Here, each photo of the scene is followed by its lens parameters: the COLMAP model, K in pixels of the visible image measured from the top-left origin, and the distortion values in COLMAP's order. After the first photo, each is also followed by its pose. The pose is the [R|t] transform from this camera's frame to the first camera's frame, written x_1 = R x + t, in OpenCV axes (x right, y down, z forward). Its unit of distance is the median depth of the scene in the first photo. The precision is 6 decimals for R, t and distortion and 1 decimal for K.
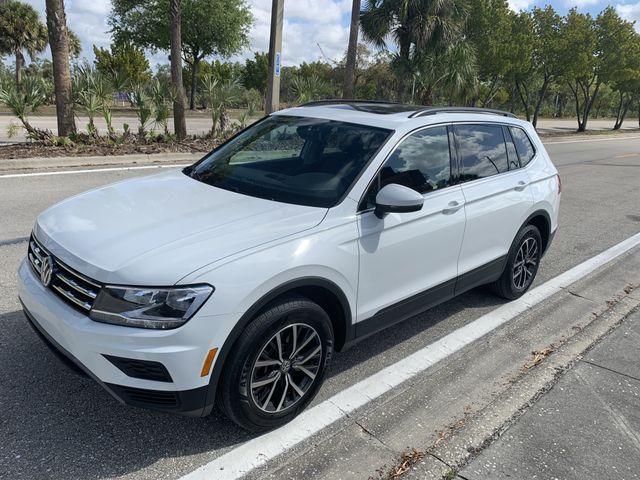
lens RADIAL K [[486.4, 0, 320.0], [0, 486.4, 240.0], [0, 0, 1]] dist [0.012910, 0.009281]
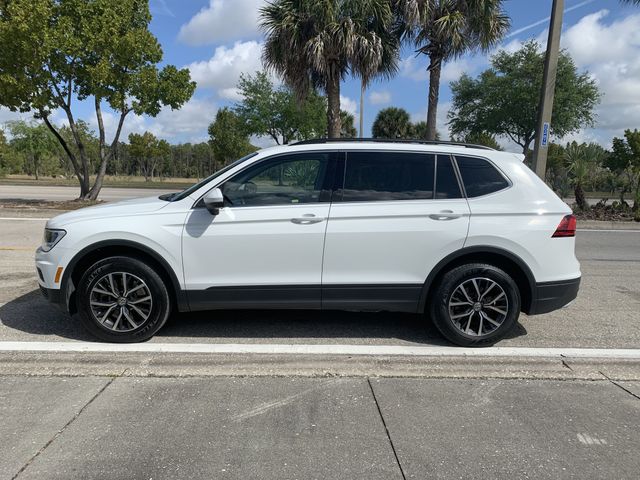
lens RADIAL K [[497.0, 0, 317.2], [0, 497.0, 238.6], [0, 0, 1]] dist [0.001923, 0.003653]
pose [[0.744100, 0.057993, -0.665546, 1.099249], [-0.174846, 0.978406, -0.110229, 0.105287], [0.644782, 0.198389, 0.738172, 0.169674]]
